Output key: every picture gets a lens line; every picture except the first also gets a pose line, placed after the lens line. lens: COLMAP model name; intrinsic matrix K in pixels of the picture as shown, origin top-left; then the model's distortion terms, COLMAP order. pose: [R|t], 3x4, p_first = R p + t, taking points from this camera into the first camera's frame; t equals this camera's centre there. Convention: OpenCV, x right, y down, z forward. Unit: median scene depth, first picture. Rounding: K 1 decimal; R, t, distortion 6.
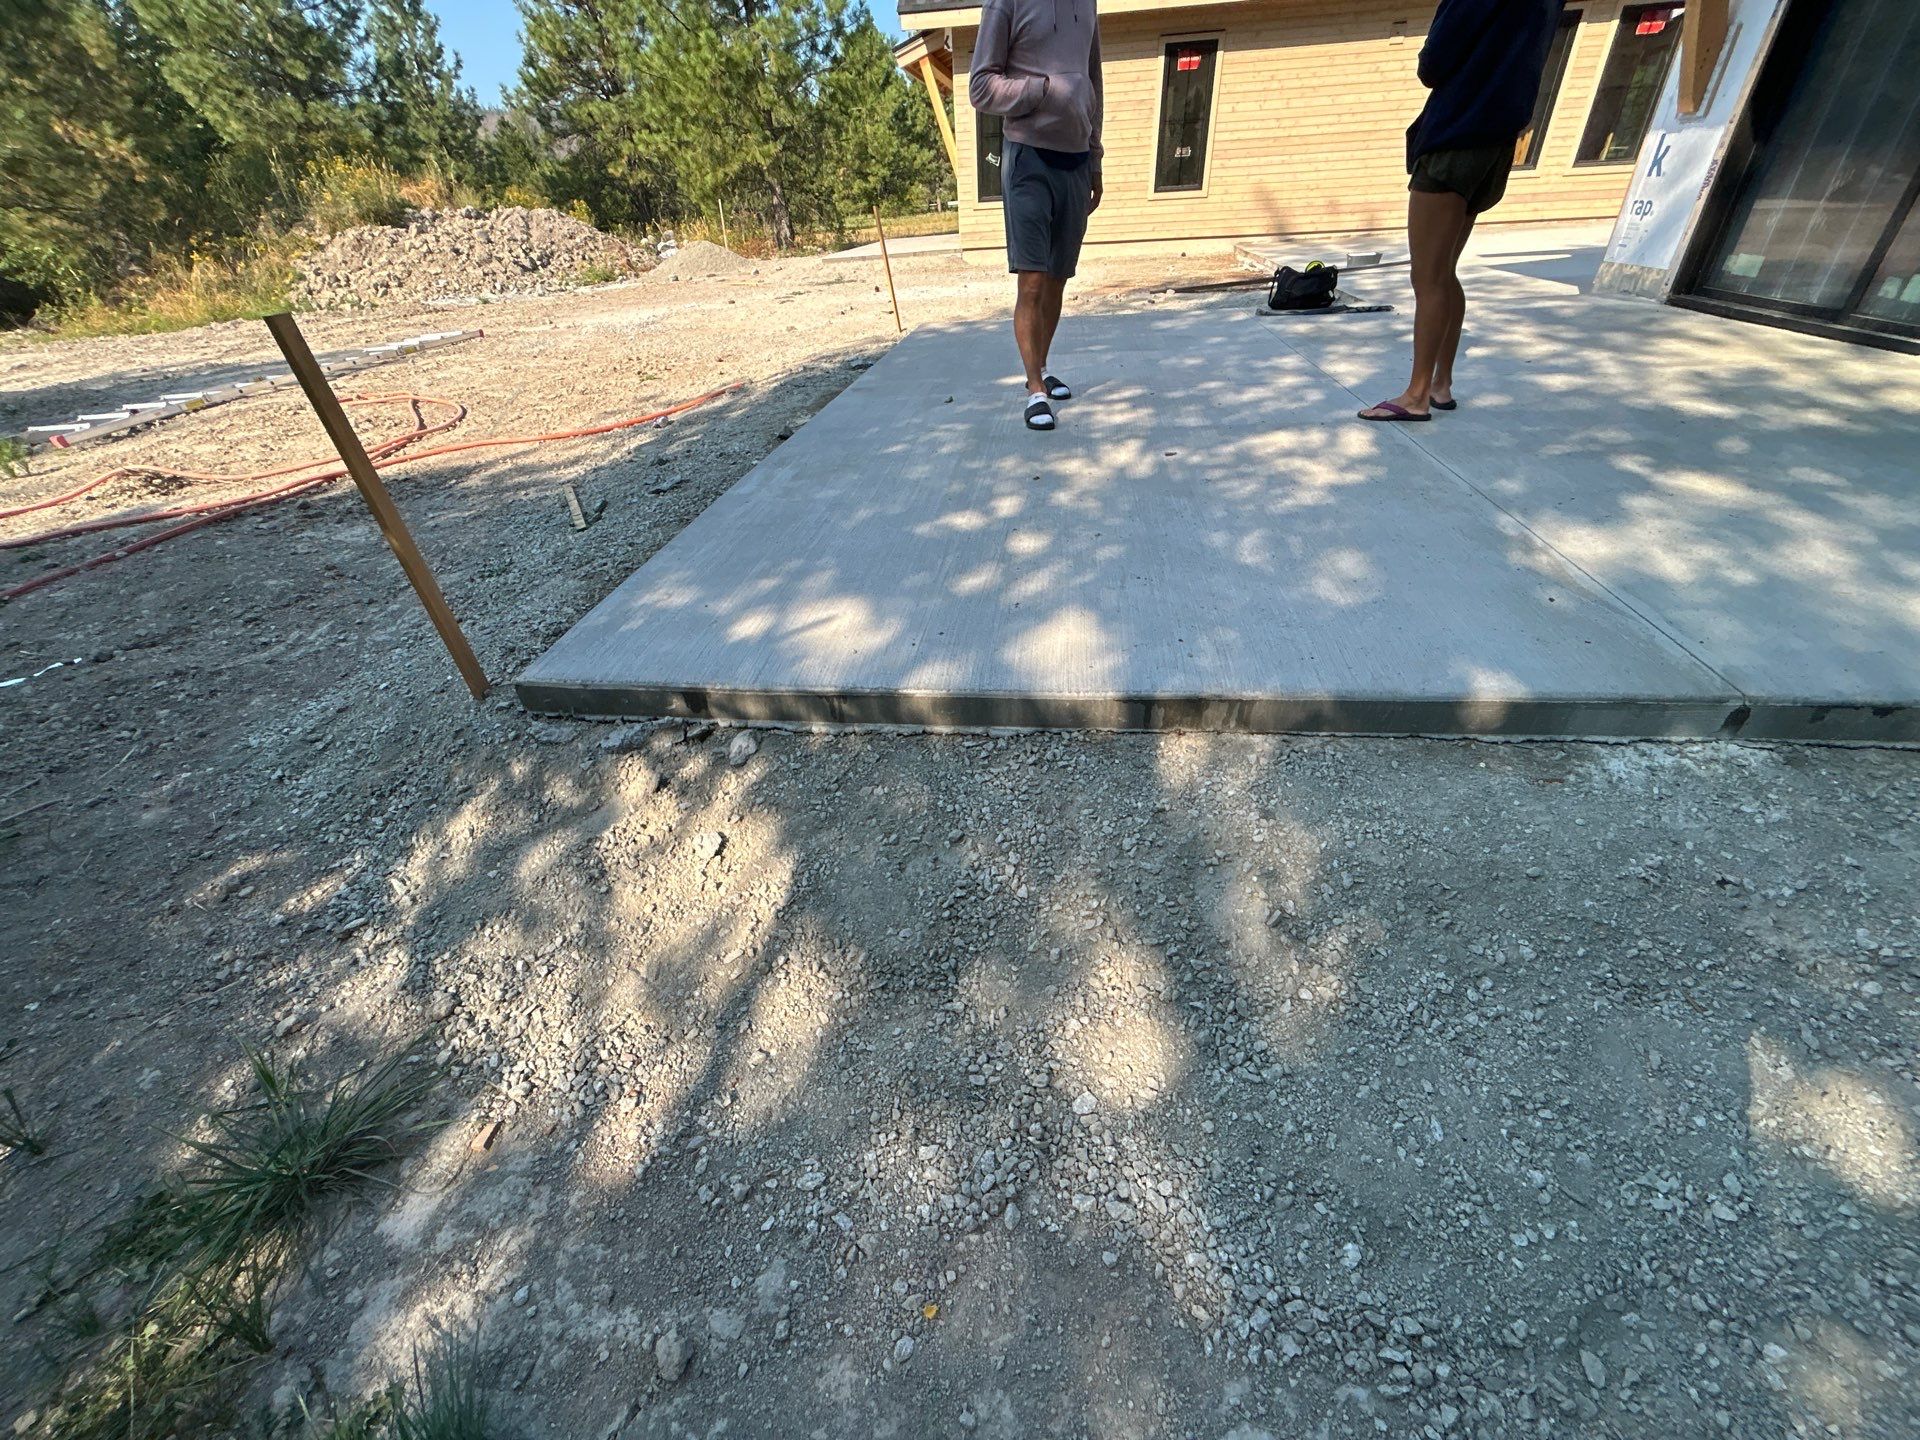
lens RADIAL K [[772.8, 0, 965.4], [0, 772.8, 723.8], [0, 0, 1]] dist [-0.001117, -0.000502]
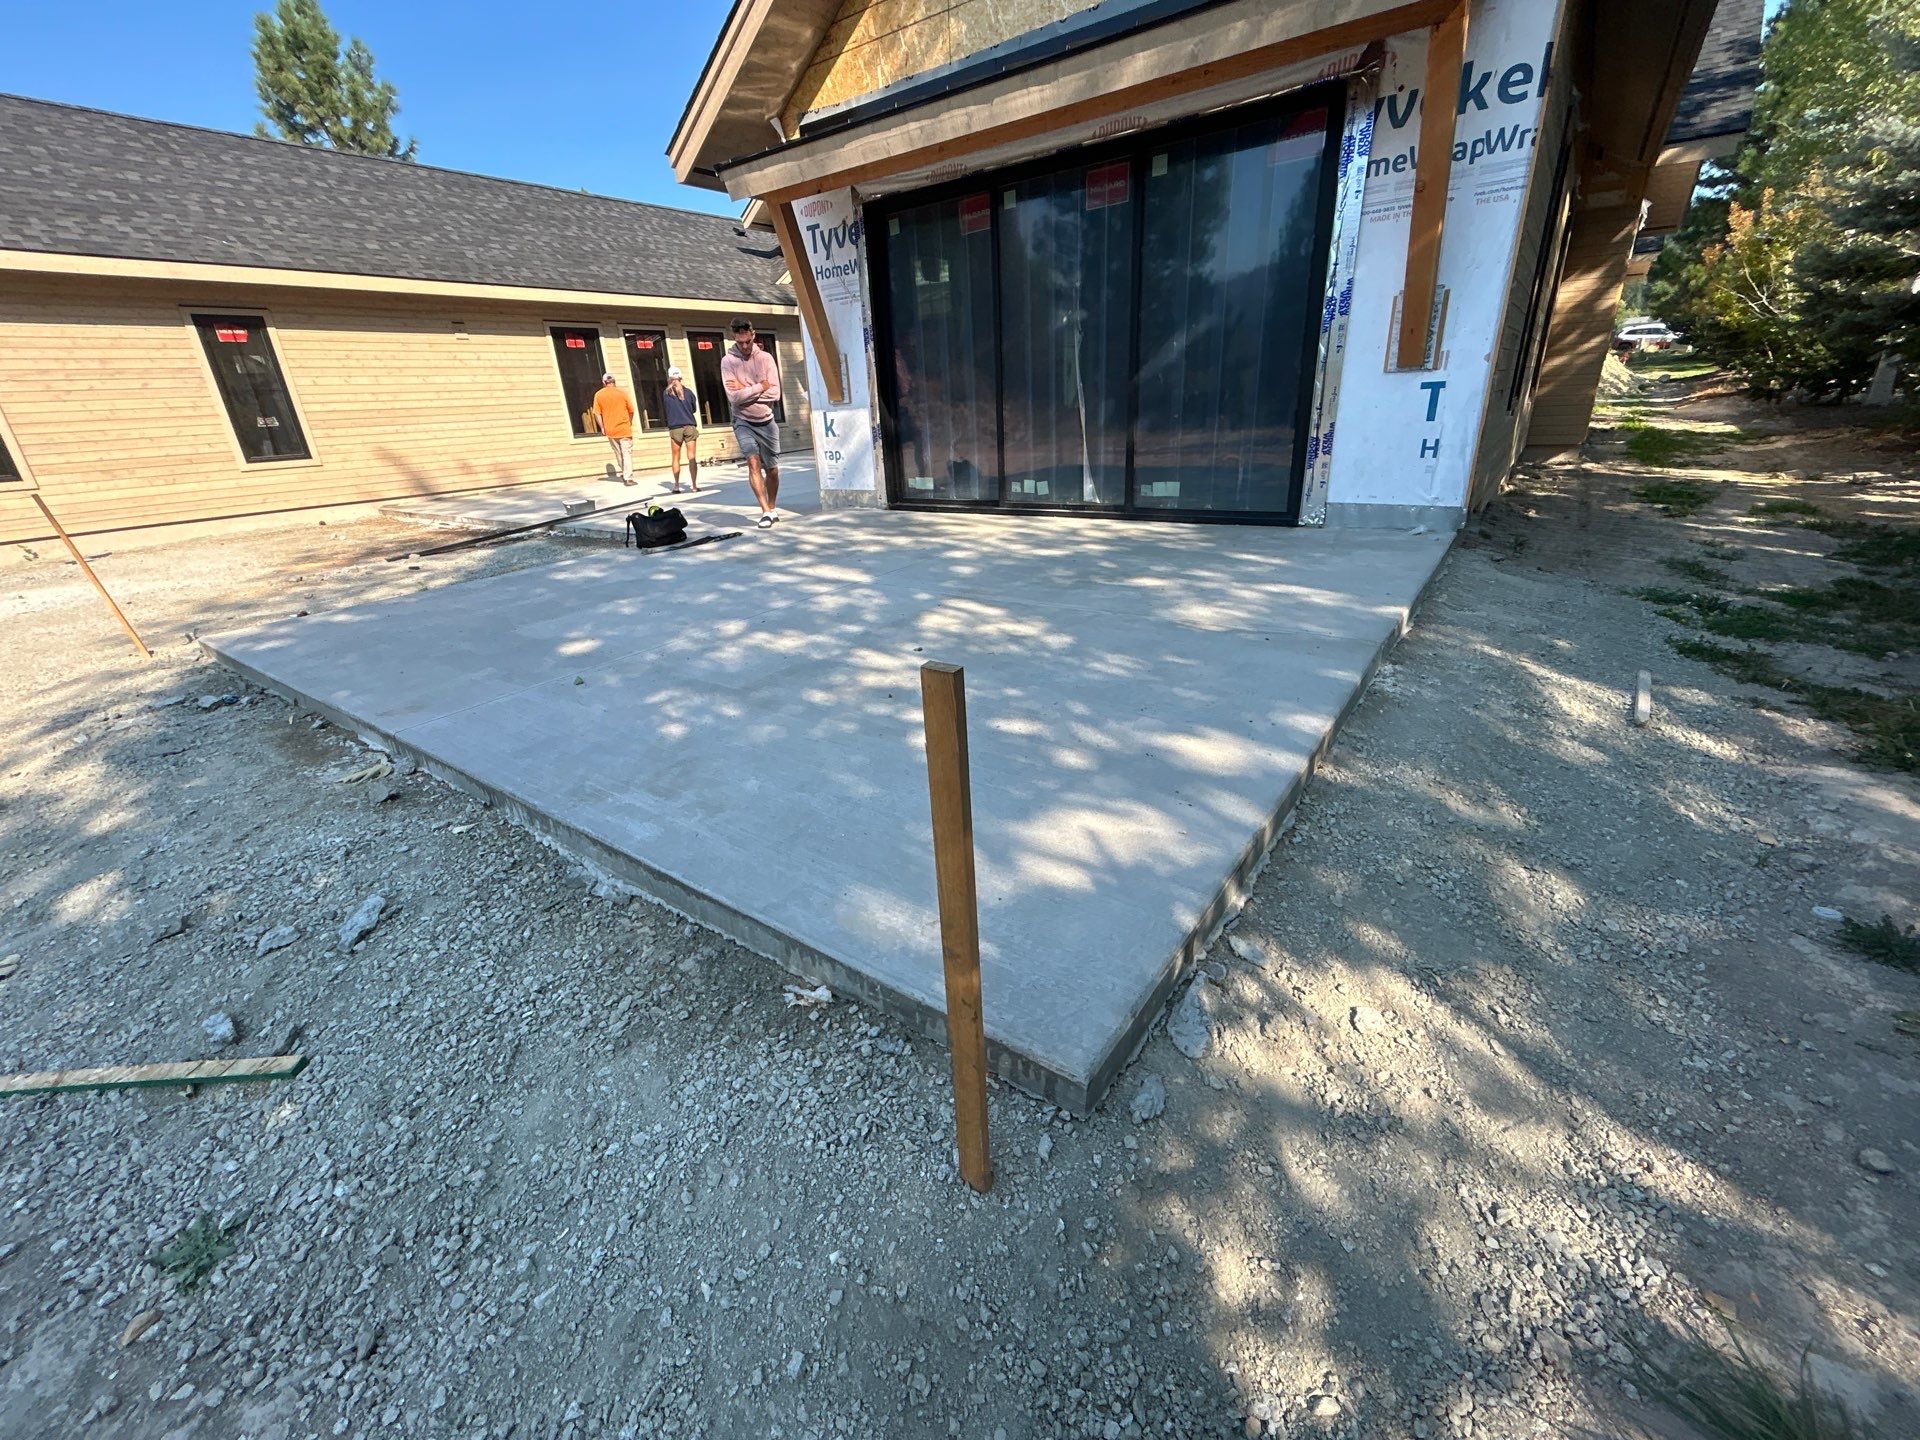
lens RADIAL K [[772.8, 0, 965.4], [0, 772.8, 723.8], [0, 0, 1]] dist [-0.001117, -0.000502]
pose [[0.485265, -0.314829, 0.815721, -0.424869], [0.518286, 0.854934, 0.021640, -0.148731], [-0.704200, 0.412276, 0.578041, 0.203347]]
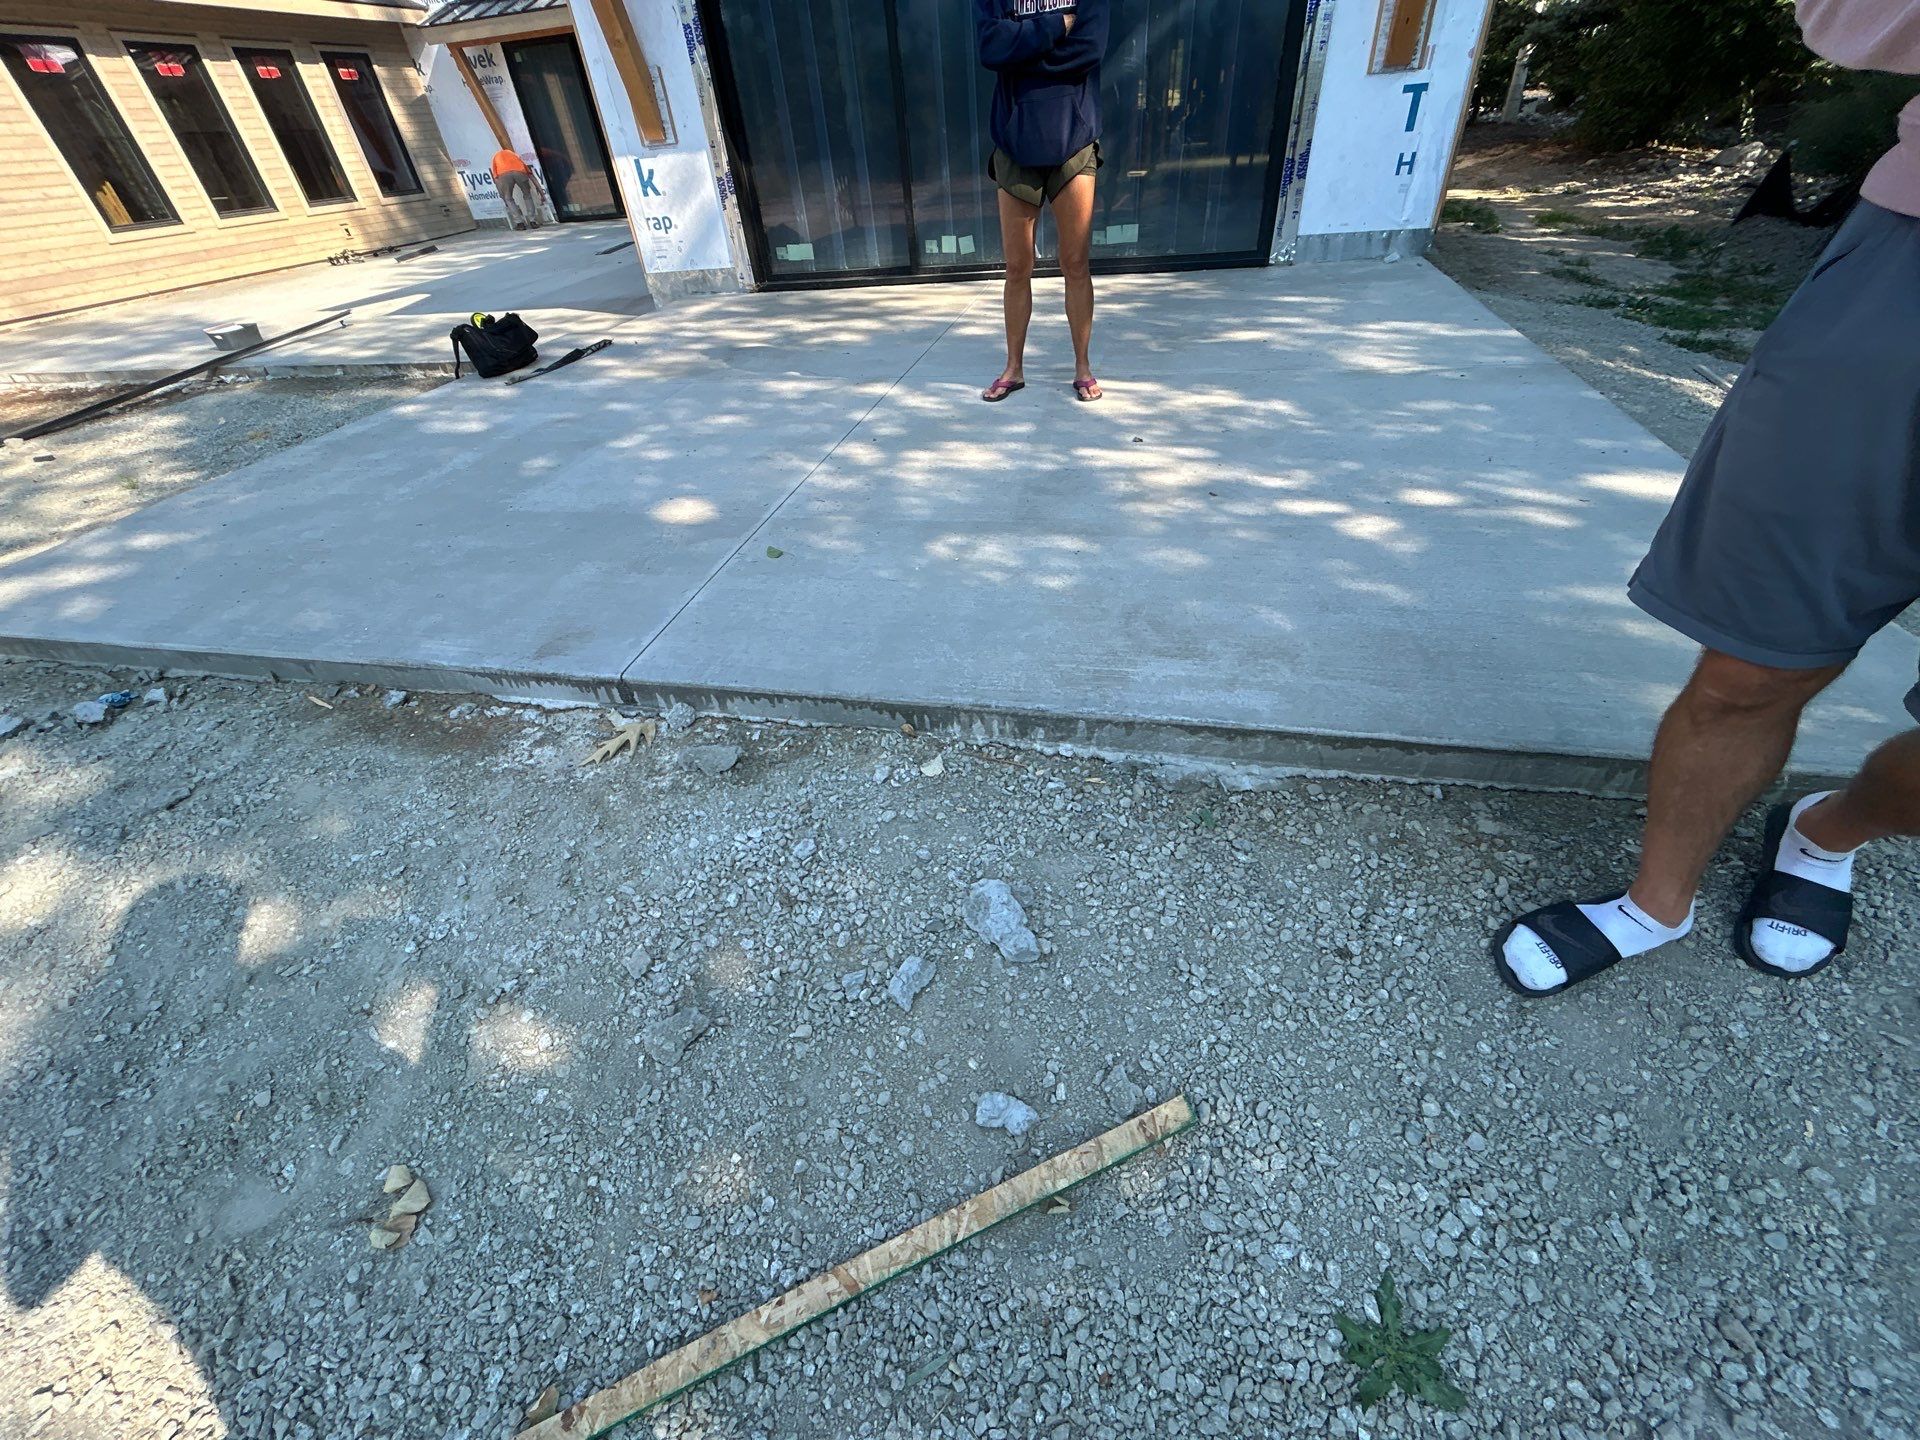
lens RADIAL K [[761.0, 0, 960.0], [0, 761.0, 720.0], [0, 0, 1]] dist [0.000061, 0.000326]
pose [[0.106483, -0.580435, 0.807314, -0.471032], [0.622156, 0.672243, 0.401262, -0.402749], [-0.775618, 0.459548, 0.432704, 0.581178]]
